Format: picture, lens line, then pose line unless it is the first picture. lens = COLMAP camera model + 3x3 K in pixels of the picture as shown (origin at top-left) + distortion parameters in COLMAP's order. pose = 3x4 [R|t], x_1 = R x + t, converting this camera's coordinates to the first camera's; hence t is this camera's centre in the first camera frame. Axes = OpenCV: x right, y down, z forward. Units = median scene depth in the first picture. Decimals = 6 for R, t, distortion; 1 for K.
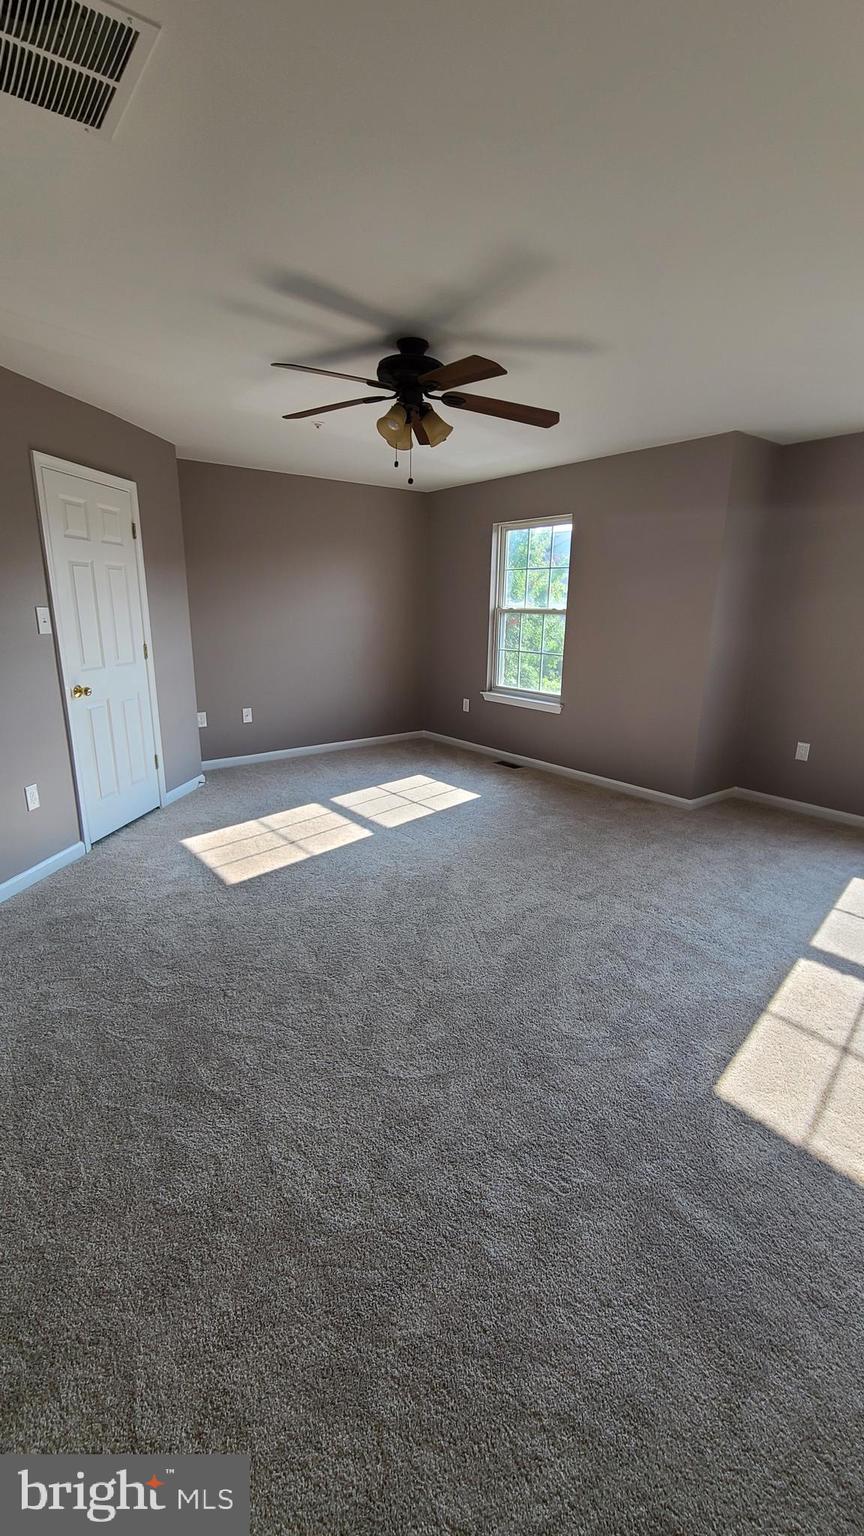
lens RADIAL K [[676.9, 0, 388.6], [0, 676.9, 764.5], [0, 0, 1]] dist [0.035290, 0.000175]
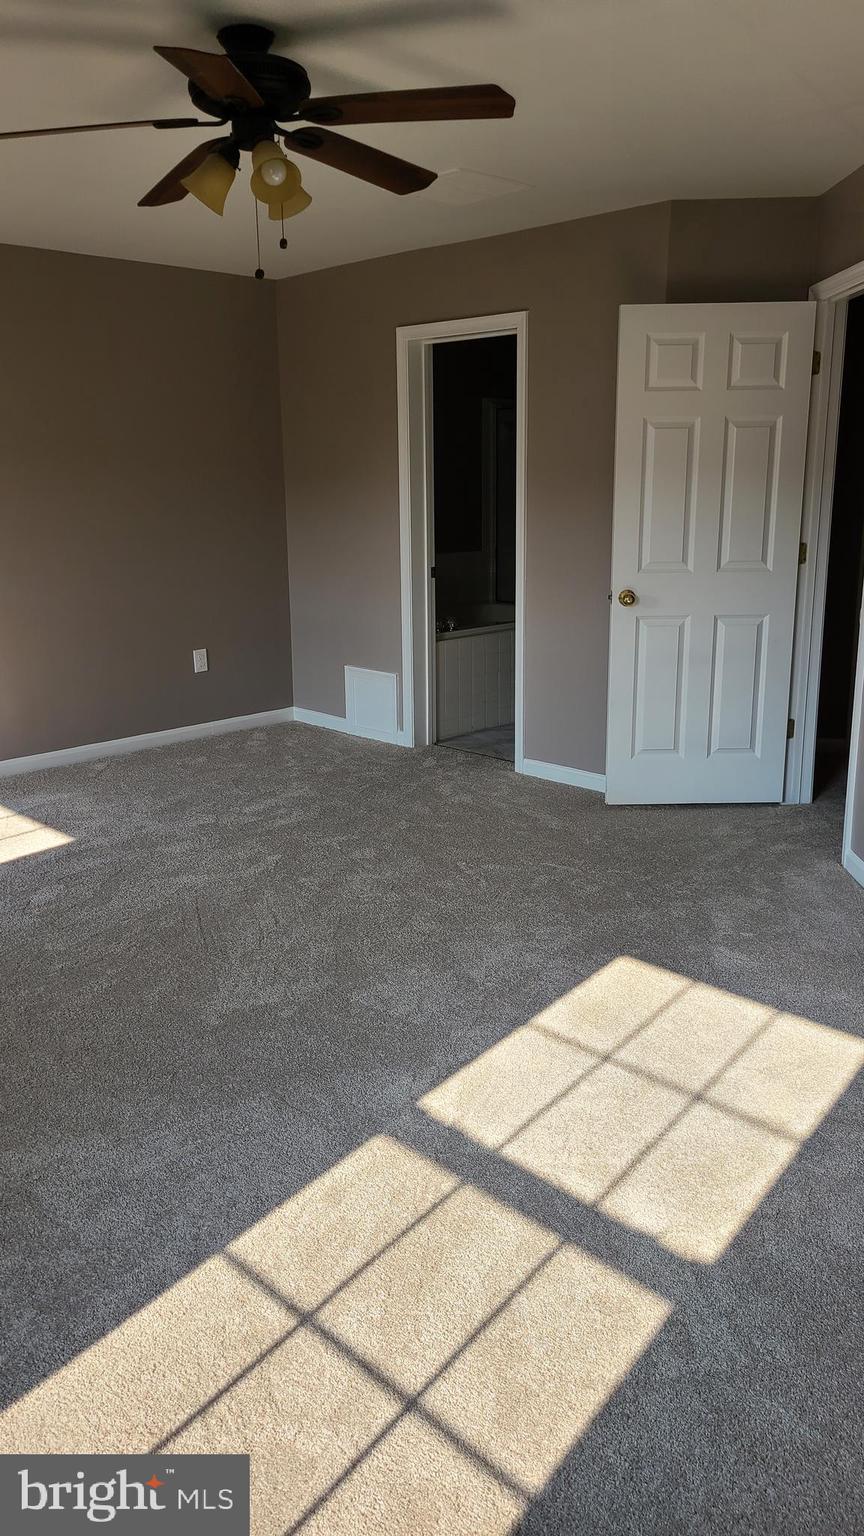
lens RADIAL K [[1106.5, 0, 432.0], [0, 1106.5, 768.0], [0, 0, 1]] dist [-0.003597, -0.001823]
pose [[-0.990375, 0.033223, -0.134365, 0.043039], [-0.032817, 0.886724, 0.461133, -0.312846], [0.134465, 0.461104, -0.877099, 1.357530]]
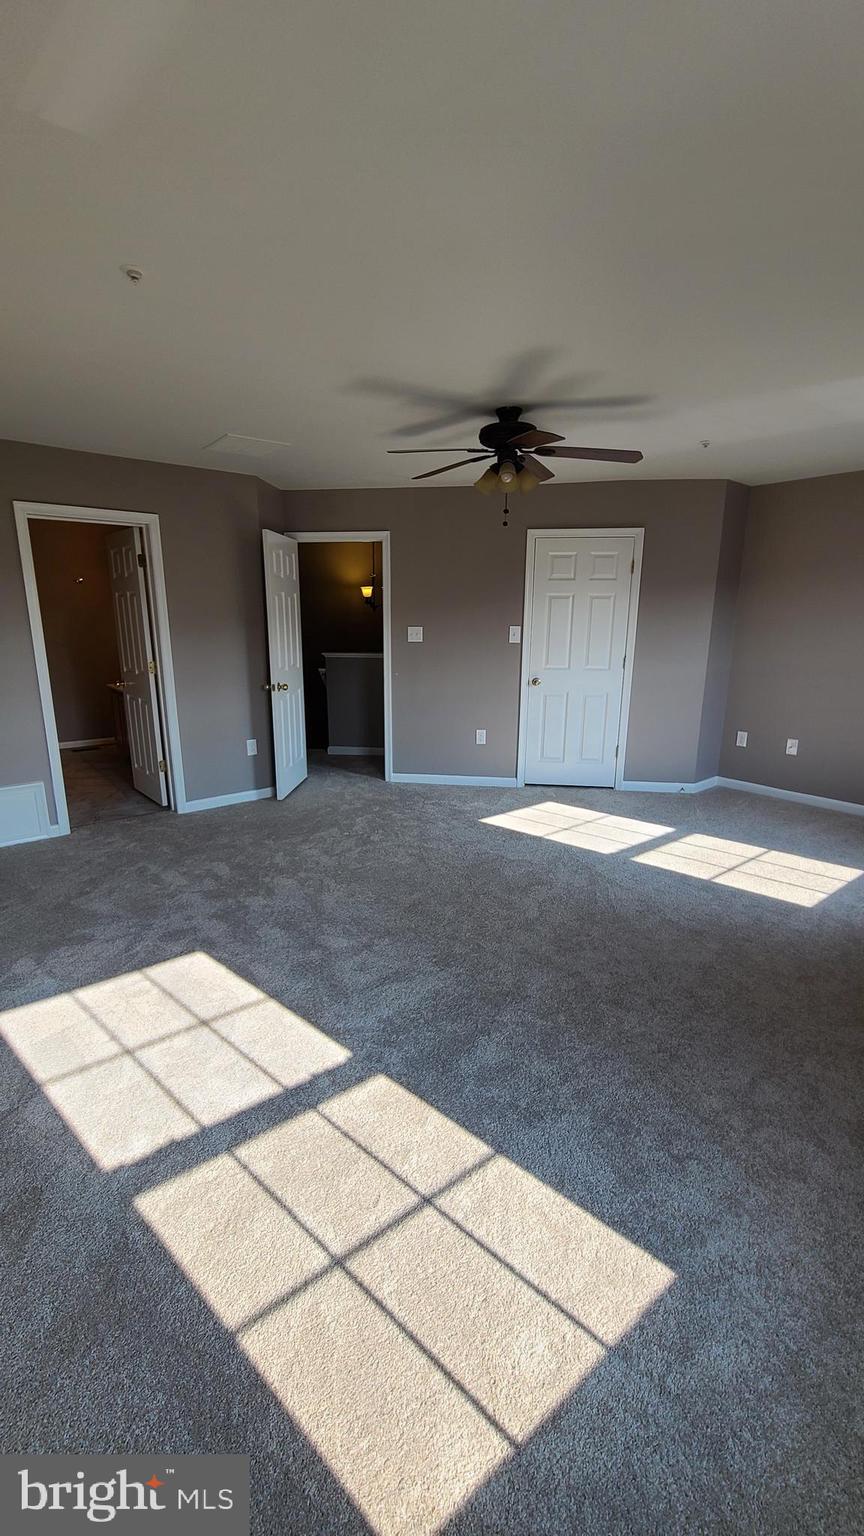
lens RADIAL K [[656.4, 0, 430.1], [0, 656.4, 766.0], [0, 0, 1]] dist [-0.003599, -0.000408]
pose [[0.030603, 0.232462, -0.972124, 0.844032], [-0.239399, 0.945976, 0.218673, -0.163788], [0.970439, 0.226033, 0.084601, 0.594308]]
